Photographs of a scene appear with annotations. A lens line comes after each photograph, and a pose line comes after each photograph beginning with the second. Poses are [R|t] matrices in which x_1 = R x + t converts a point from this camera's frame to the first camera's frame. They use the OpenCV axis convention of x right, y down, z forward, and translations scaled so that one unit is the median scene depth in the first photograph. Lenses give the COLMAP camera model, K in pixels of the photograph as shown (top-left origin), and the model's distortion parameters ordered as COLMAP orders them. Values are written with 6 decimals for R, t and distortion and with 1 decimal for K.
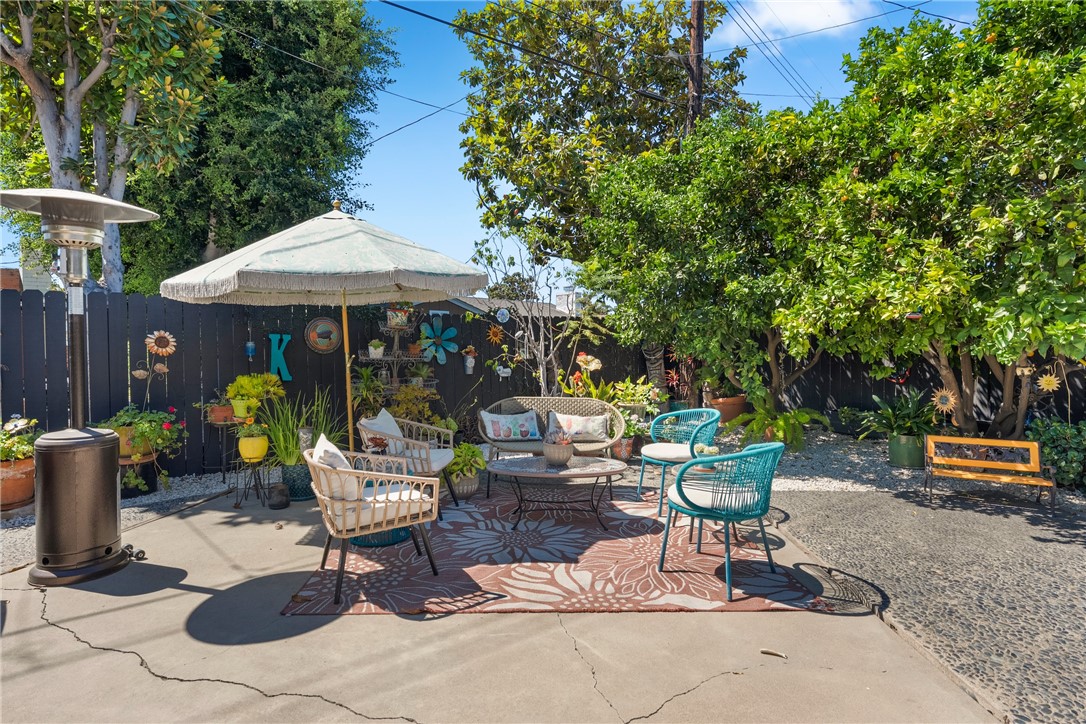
lens RADIAL K [[550.3, 0, 539.3], [0, 550.3, 355.8], [0, 0, 1]] dist [-0.004535, 0.001595]
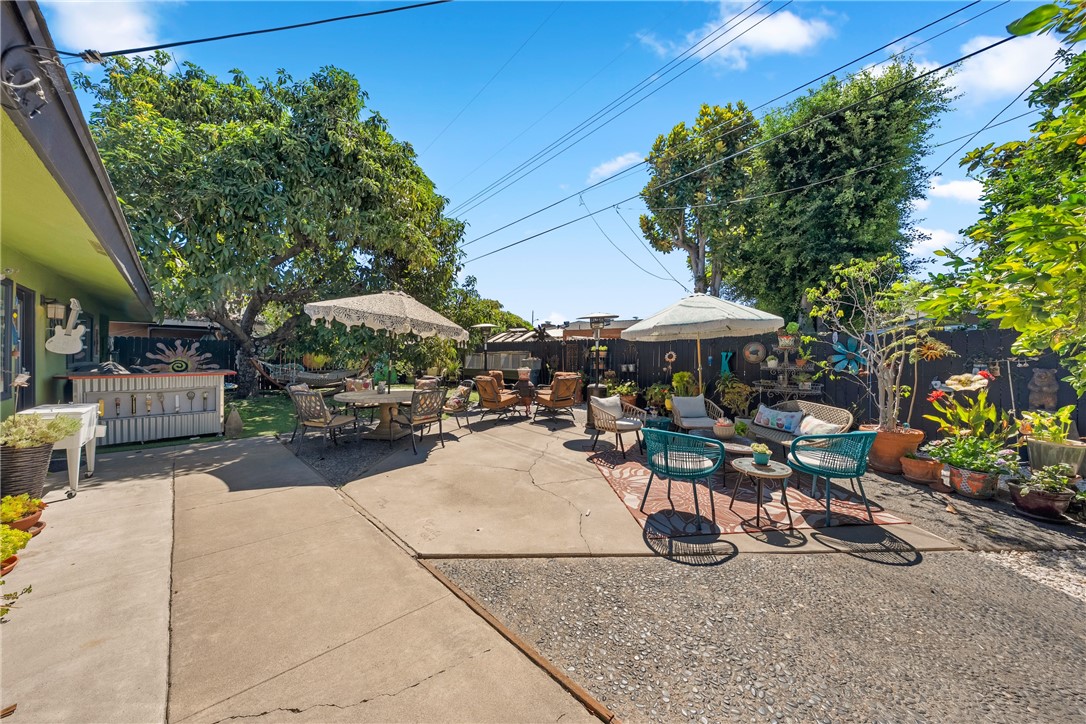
lens RADIAL K [[372.0, 0, 542.9], [0, 372.0, 351.6], [0, 0, 1]] dist [-0.002829, -0.000019]
pose [[0.056351, -0.000478, -0.998411, 0.869697], [-0.015065, 0.999886, -0.001329, -0.034837], [0.998297, 0.015116, 0.056337, 0.346632]]
